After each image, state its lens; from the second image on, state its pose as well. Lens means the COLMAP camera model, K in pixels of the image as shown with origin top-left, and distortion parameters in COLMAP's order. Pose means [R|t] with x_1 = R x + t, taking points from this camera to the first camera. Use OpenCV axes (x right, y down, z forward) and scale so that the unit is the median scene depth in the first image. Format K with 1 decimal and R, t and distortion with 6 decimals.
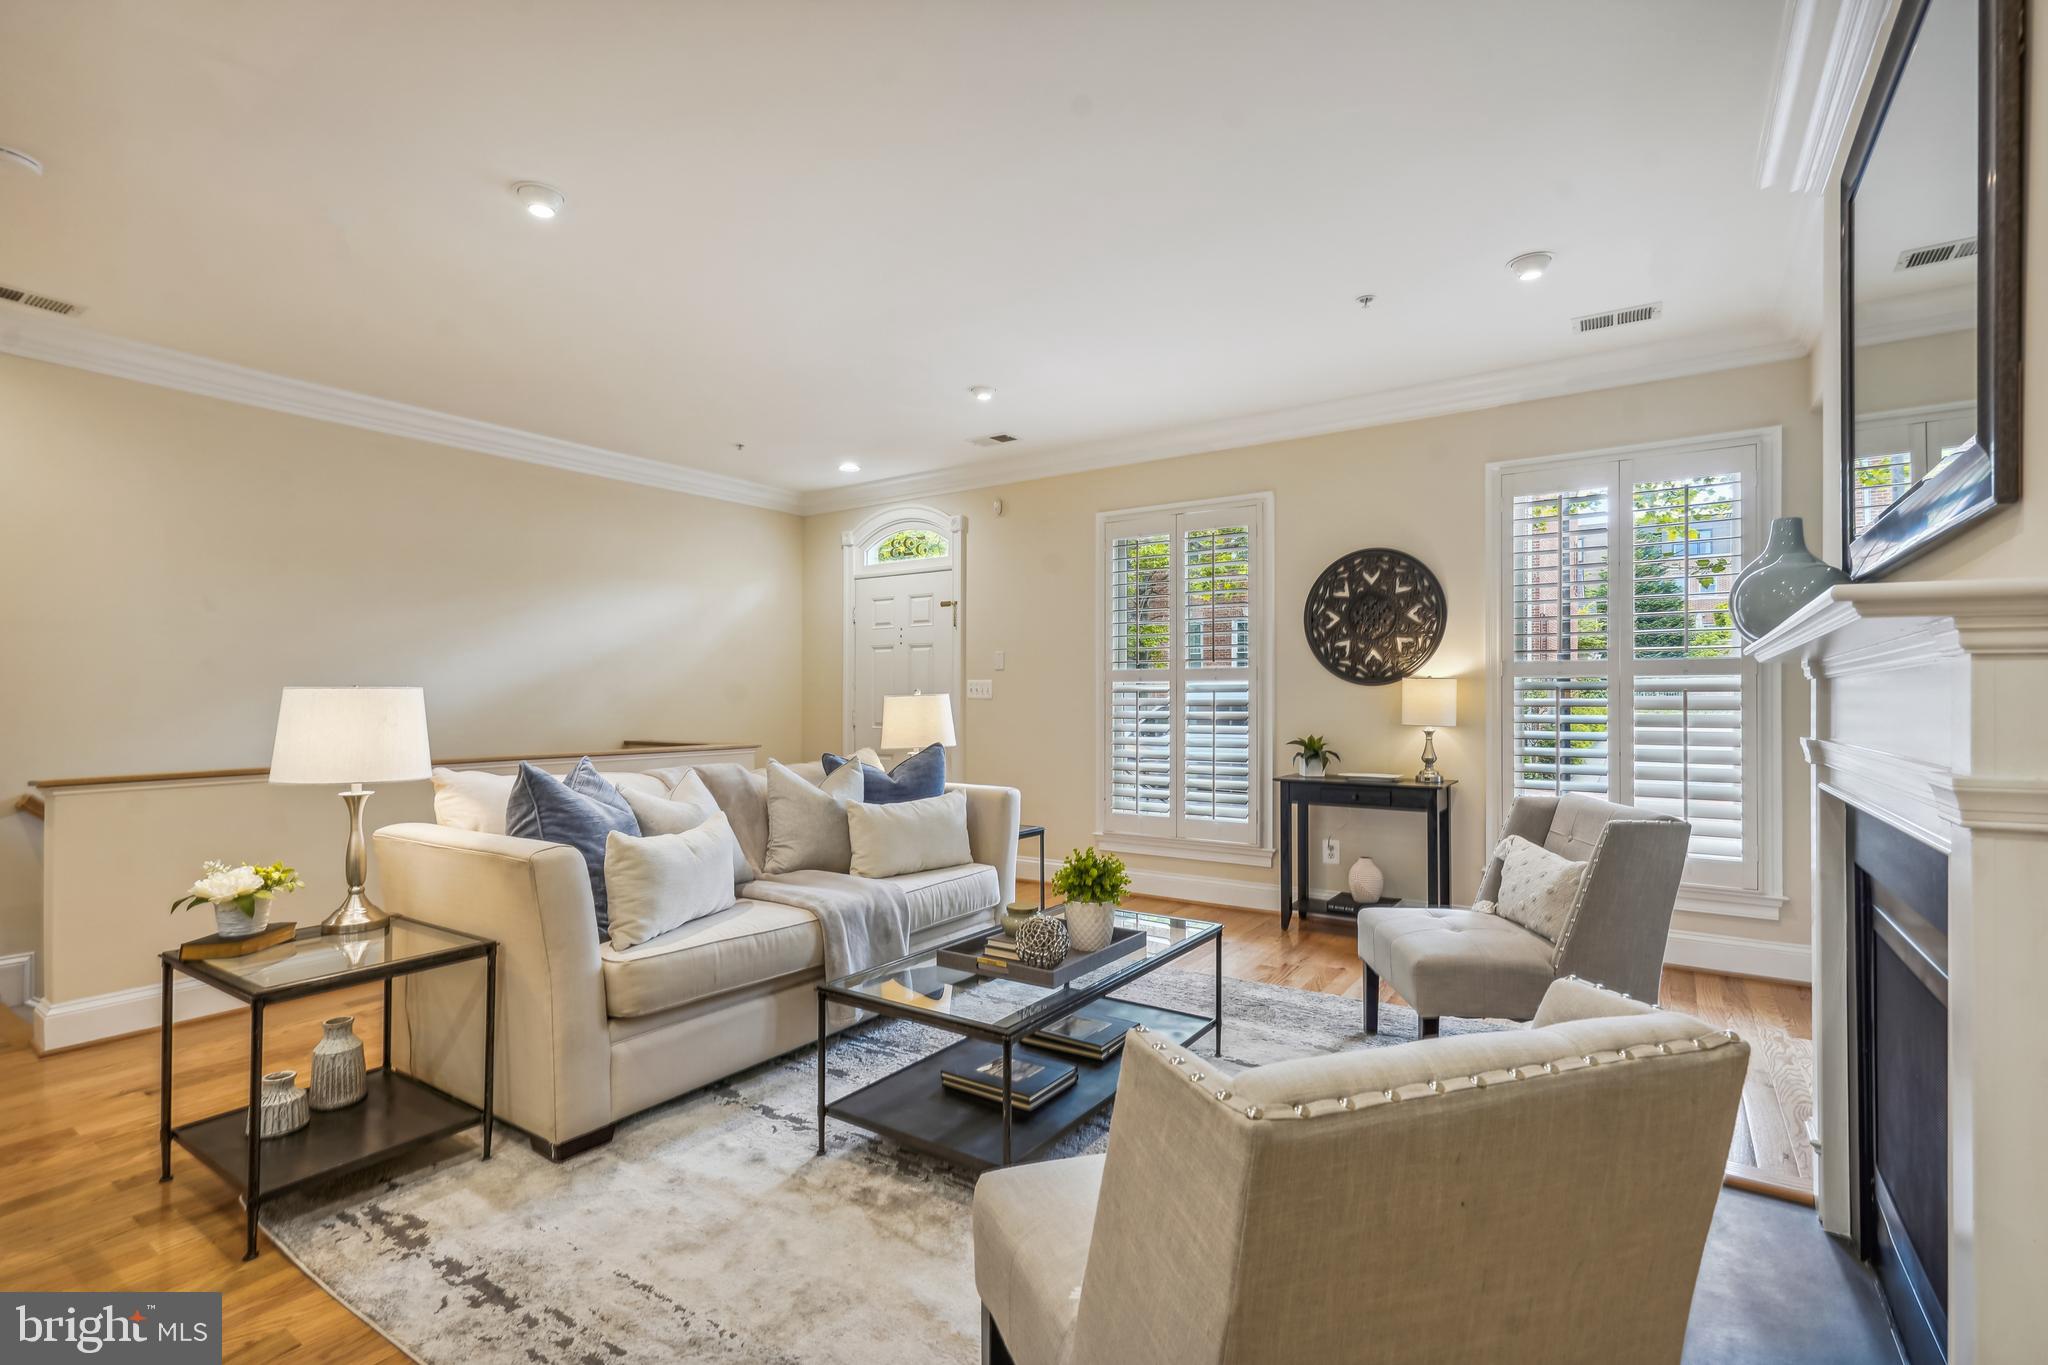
lens RADIAL K [[935.1, 0, 1017.4], [0, 935.1, 676.7], [0, 0, 1]] dist [-0.009249, 0.015189]
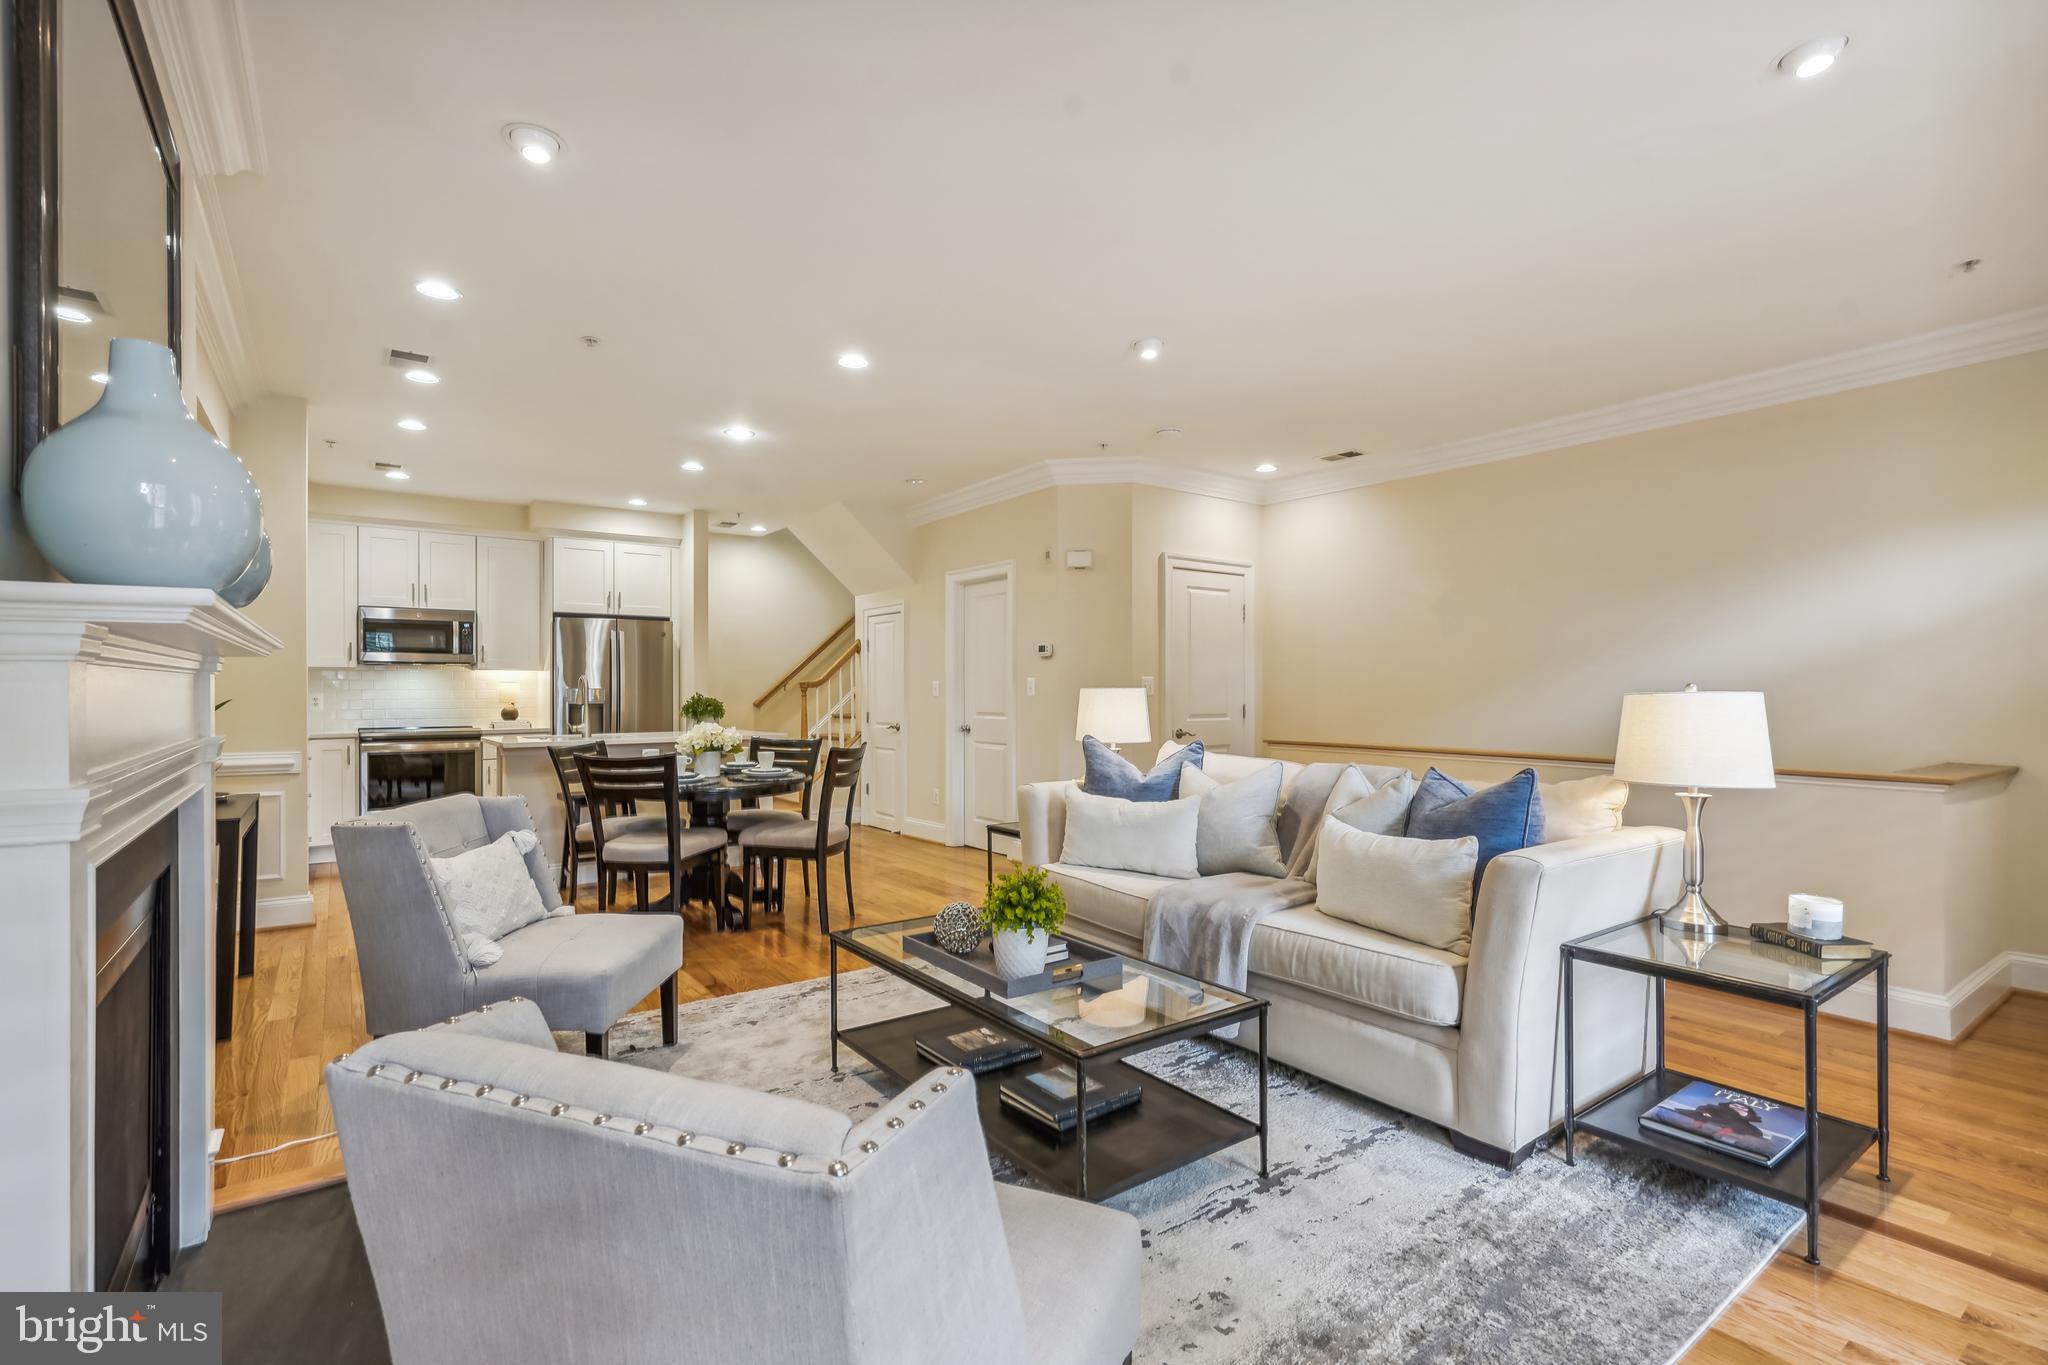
lens RADIAL K [[939.0, 0, 1015.3], [0, 939.0, 693.4], [0, 0, 1]] dist [-0.000749, 0.000681]
pose [[-0.339587, 0.001884, -0.940573, 0.534702], [0.019232, 0.999803, -0.004941, 0.012460], [0.940378, -0.019767, -0.339556, 0.756553]]
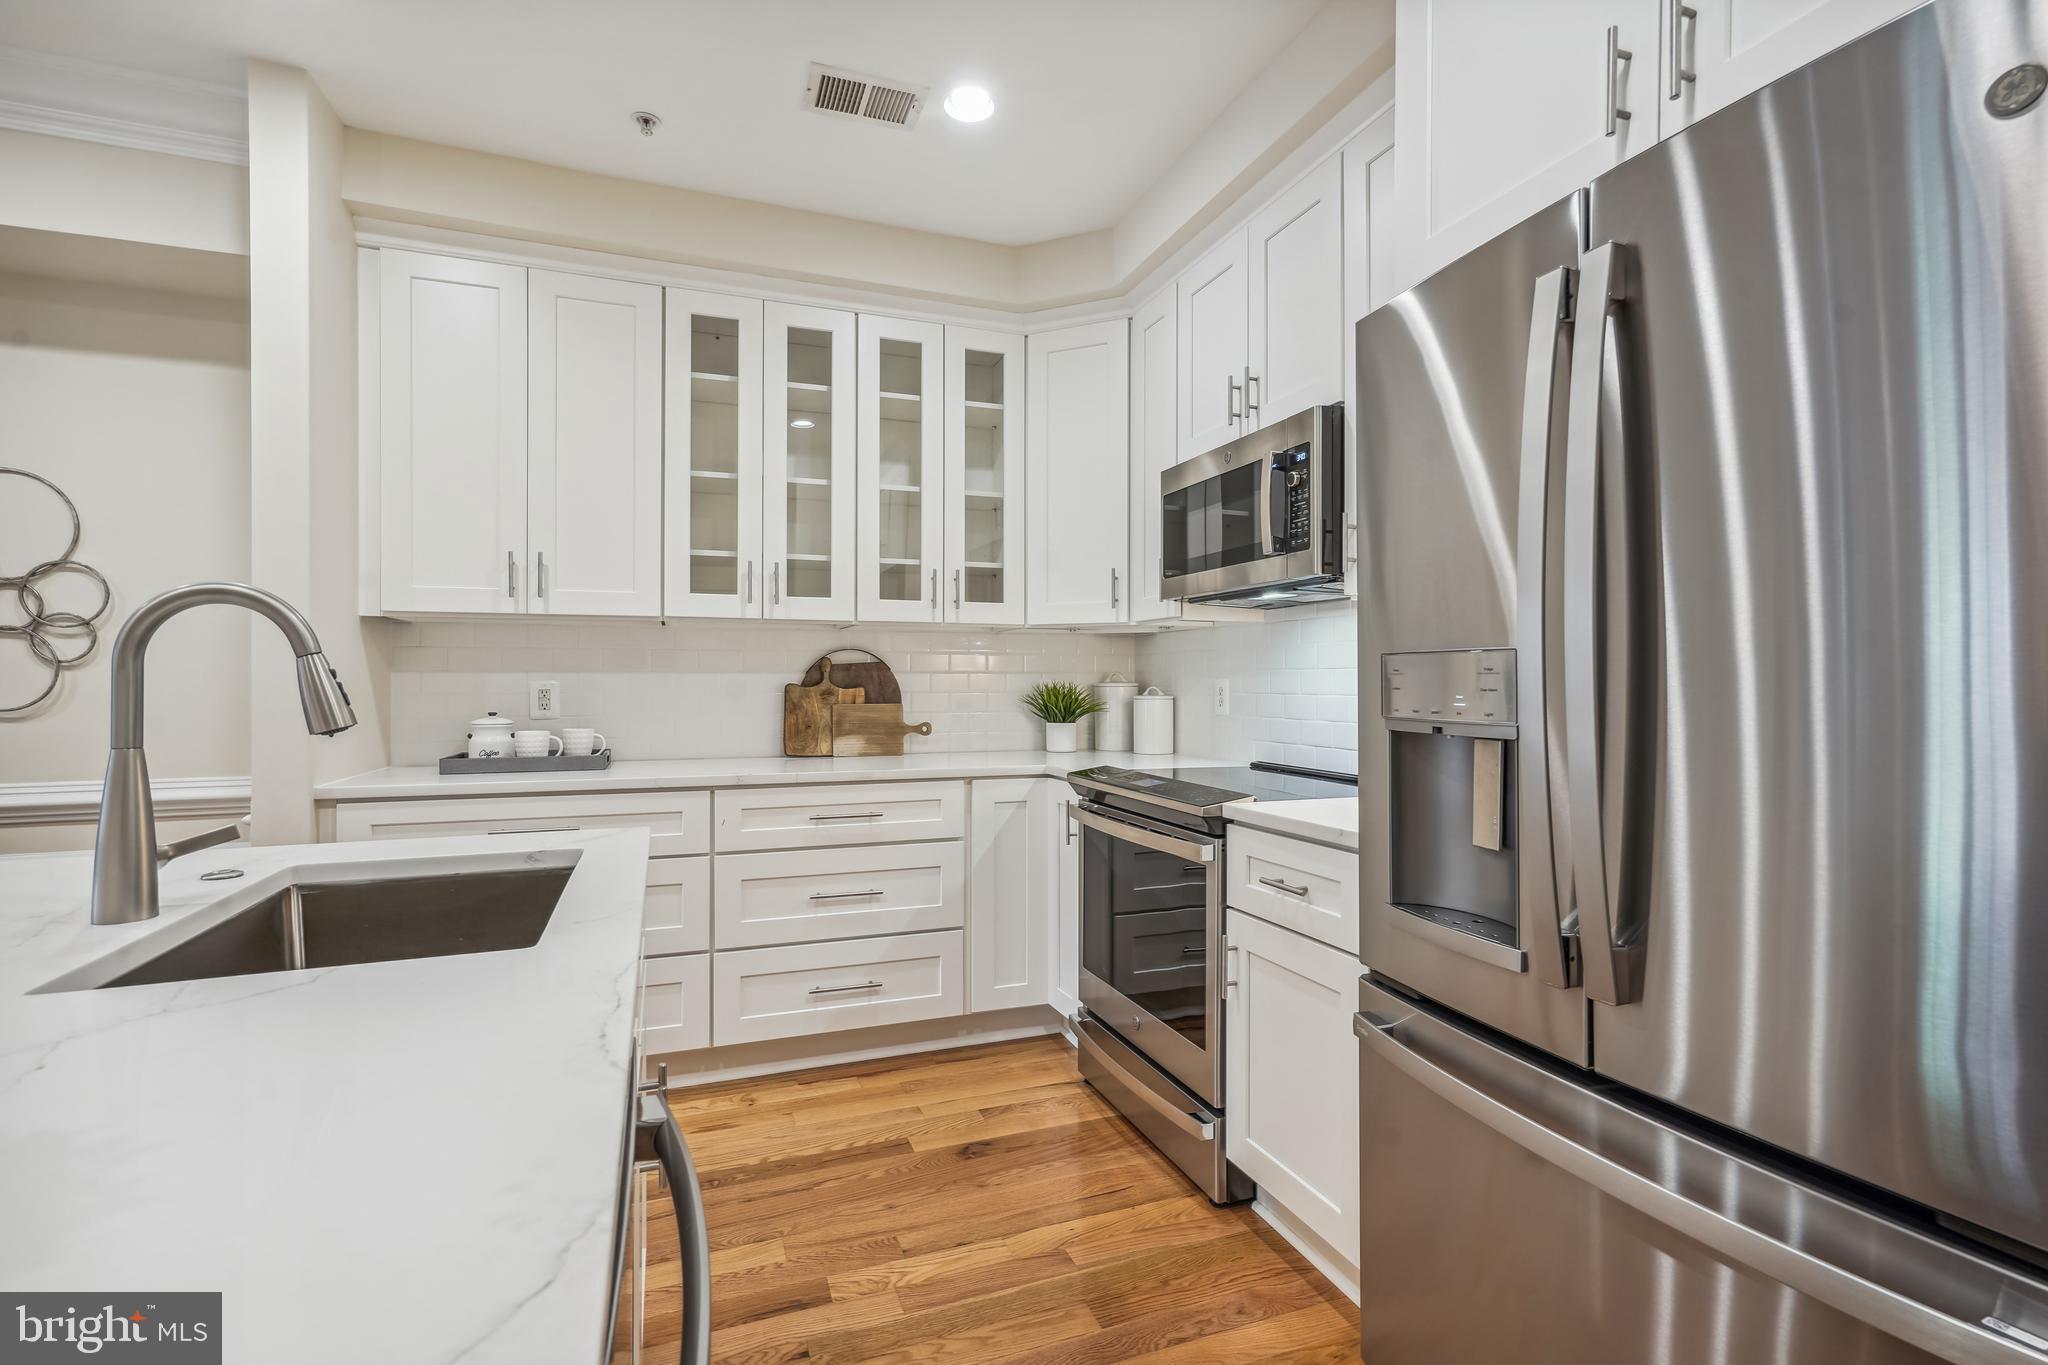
lens RADIAL K [[935.1, 0, 1017.4], [0, 935.1, 676.7], [0, 0, 1]] dist [-0.009249, 0.015189]
pose [[-0.813286, 0.002854, 0.581858, -0.766596], [-0.009653, 0.999784, -0.018397, -0.003500], [-0.581785, -0.020578, -0.813083, -0.149219]]
